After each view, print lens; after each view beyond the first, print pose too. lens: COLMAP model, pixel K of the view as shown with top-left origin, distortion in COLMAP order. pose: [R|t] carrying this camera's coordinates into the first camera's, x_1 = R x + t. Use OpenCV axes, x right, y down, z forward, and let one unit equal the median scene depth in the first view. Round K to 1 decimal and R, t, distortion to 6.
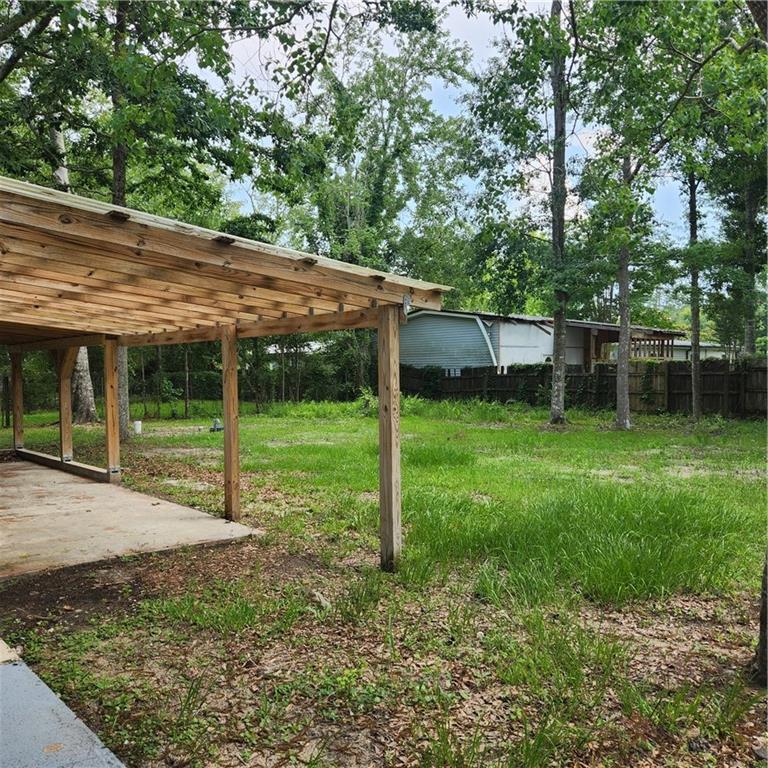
lens RADIAL K [[688.6, 0, 384.6], [0, 688.6, 398.1], [0, 0, 1]] dist [0.092175, -0.102047]
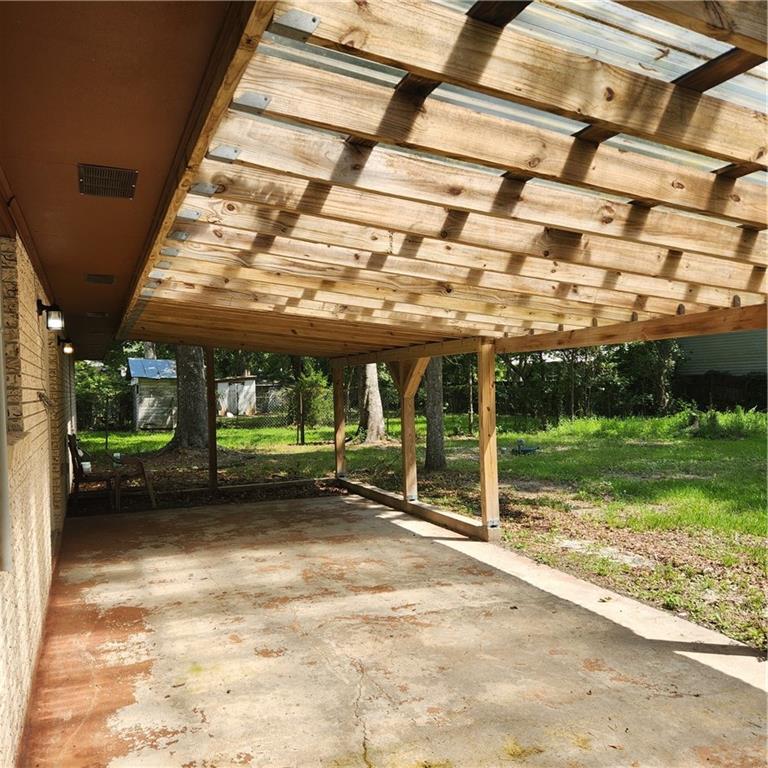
lens RADIAL K [[688.6, 0, 384.6], [0, 688.6, 398.1], [0, 0, 1]] dist [0.092175, -0.102047]
pose [[0.942281, 0.004967, -0.334785, -0.219604], [-0.014267, 0.999577, -0.025325, -0.006362], [0.334518, 0.028640, 0.941954, 0.244422]]
